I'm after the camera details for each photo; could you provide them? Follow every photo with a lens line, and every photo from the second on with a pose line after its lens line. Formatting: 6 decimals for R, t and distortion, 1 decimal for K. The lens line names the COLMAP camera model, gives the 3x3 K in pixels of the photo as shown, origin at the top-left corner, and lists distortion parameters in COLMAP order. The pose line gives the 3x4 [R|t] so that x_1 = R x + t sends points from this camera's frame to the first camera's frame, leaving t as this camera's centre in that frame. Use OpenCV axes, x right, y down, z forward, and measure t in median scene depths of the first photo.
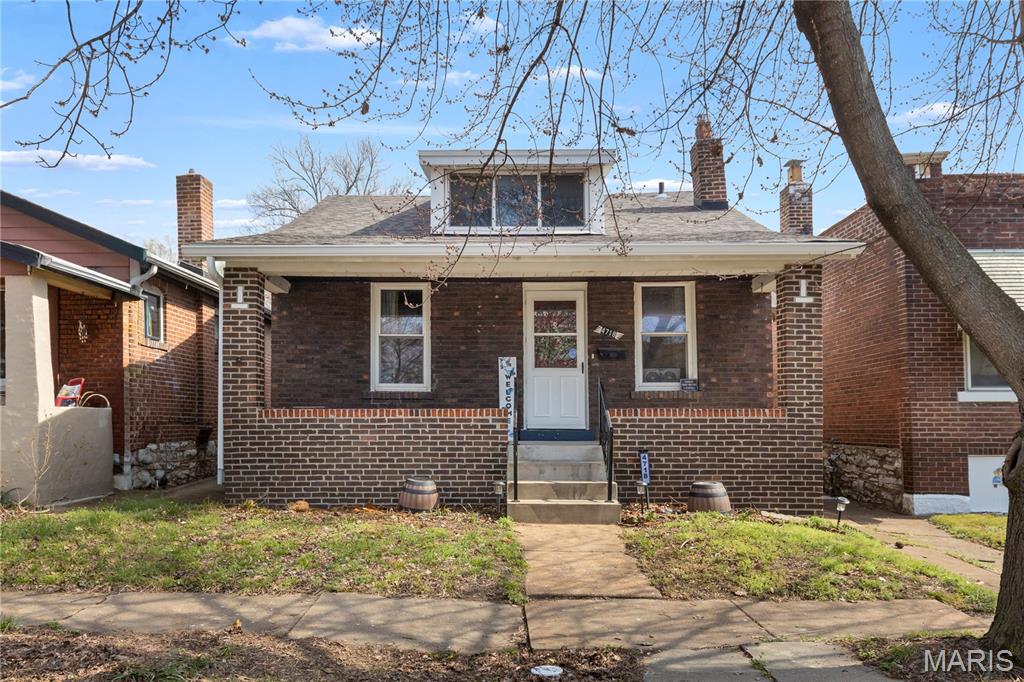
lens RADIAL K [[761.8, 0, 512.0], [0, 761.8, 341.0], [0, 0, 1]] dist [0.007054, 0.001102]
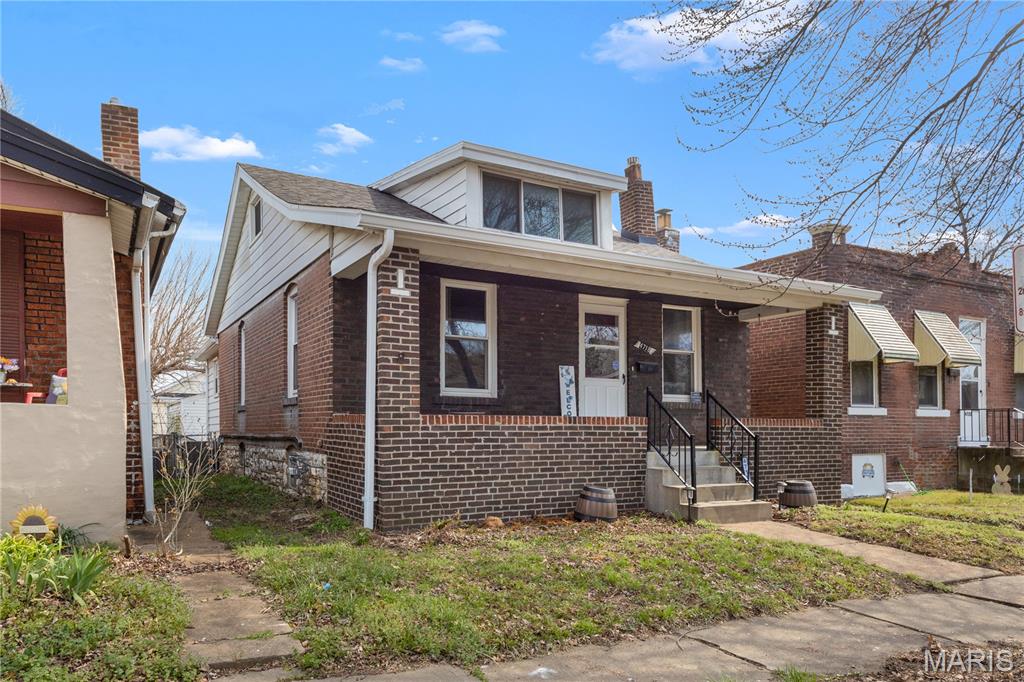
lens RADIAL K [[717.0, 0, 512.0], [0, 717.0, 378.2], [0, 0, 1]] dist [0.007275, 0.001857]
pose [[0.860265, 0.038226, 0.508412, -0.659891], [-0.056967, 0.998148, 0.021345, 0.025370], [-0.506654, -0.047325, 0.860850, 0.251863]]
